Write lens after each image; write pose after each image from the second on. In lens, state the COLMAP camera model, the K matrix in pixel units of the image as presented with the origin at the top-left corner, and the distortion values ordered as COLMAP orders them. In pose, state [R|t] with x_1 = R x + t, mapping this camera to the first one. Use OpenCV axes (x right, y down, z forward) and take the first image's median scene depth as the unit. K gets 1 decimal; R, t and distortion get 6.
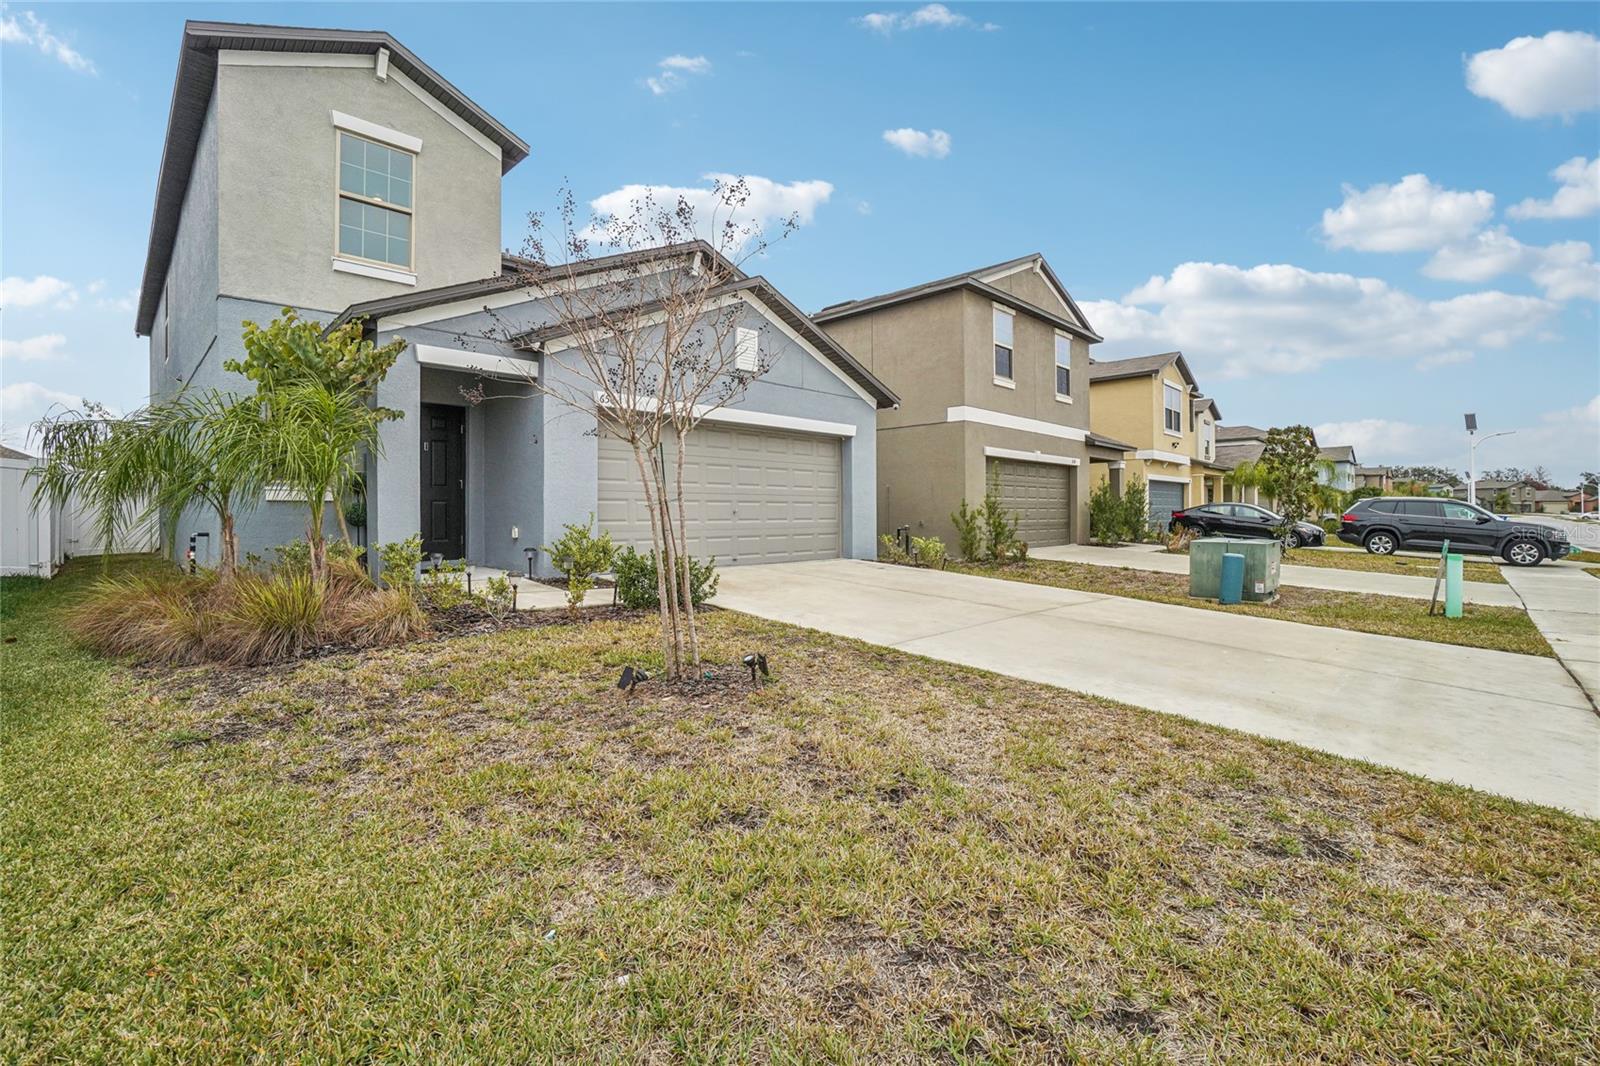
lens RADIAL K [[705.9, 0, 796.6], [0, 705.9, 522.3], [0, 0, 1]] dist [-0.061007, 0.021991]
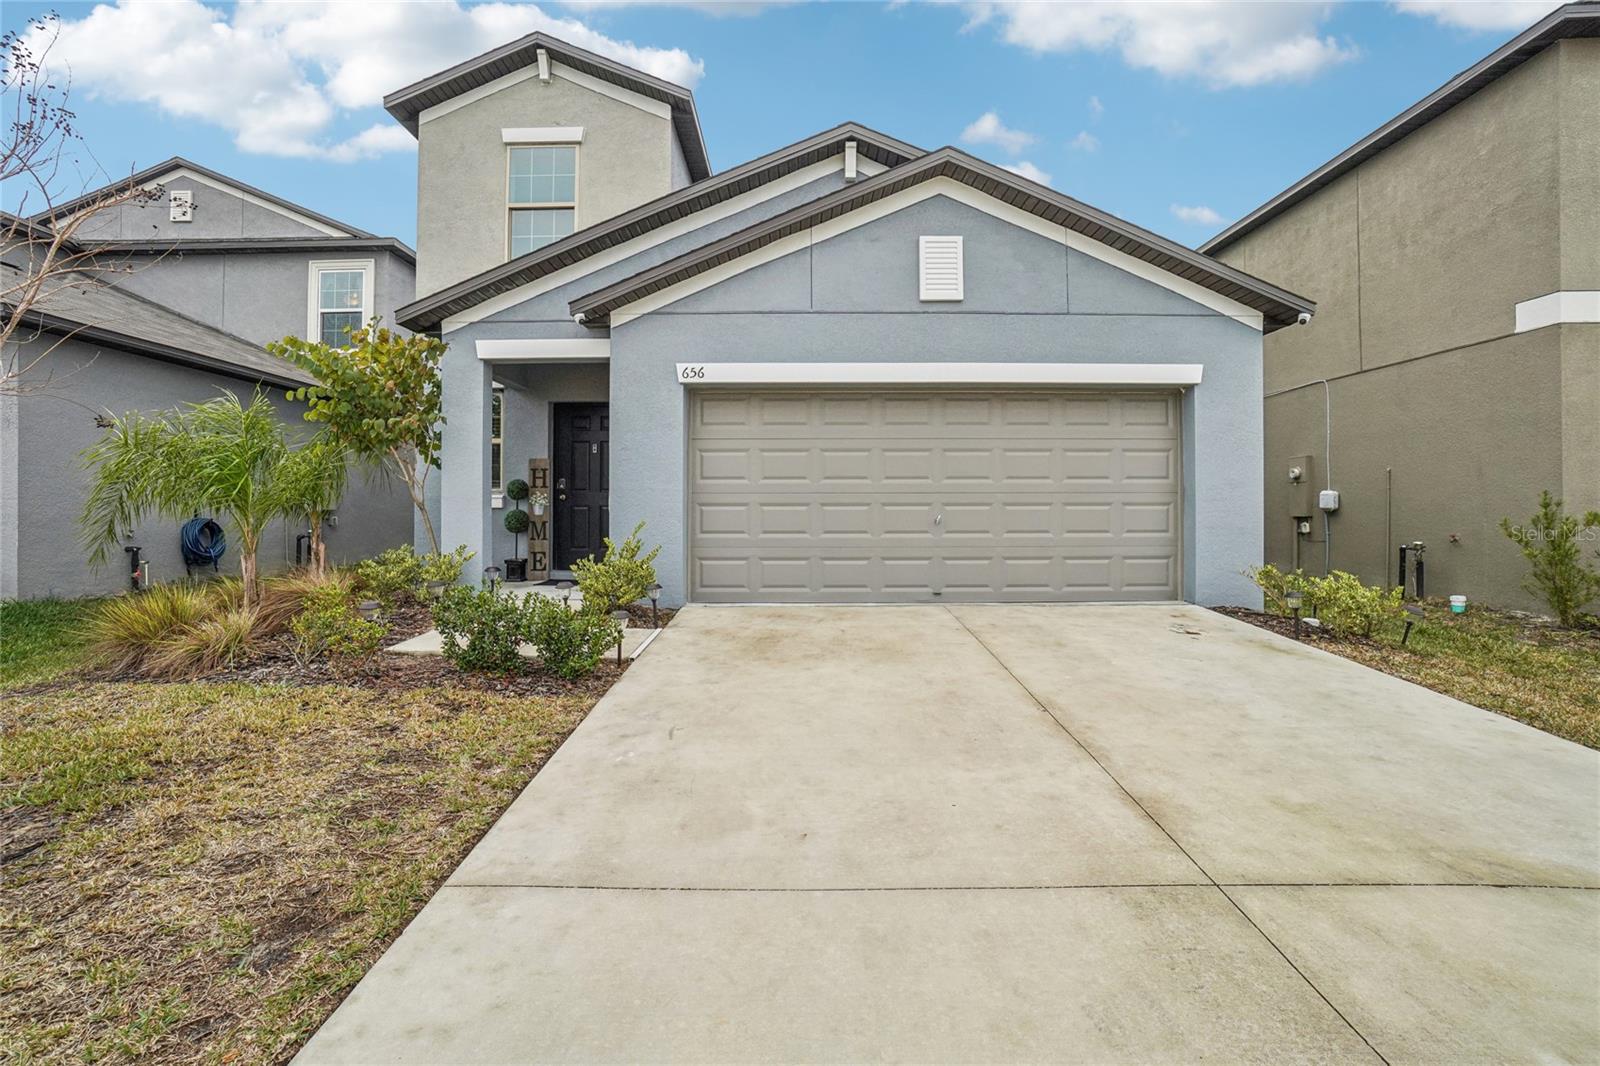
lens RADIAL K [[705.9, 0, 796.6], [0, 705.9, 522.3], [0, 0, 1]] dist [-0.061007, 0.021991]
pose [[0.698960, 0.009702, -0.715095, 0.298562], [-0.007948, 0.999952, 0.005799, -0.015844], [0.715117, 0.001630, 0.699003, 0.465362]]
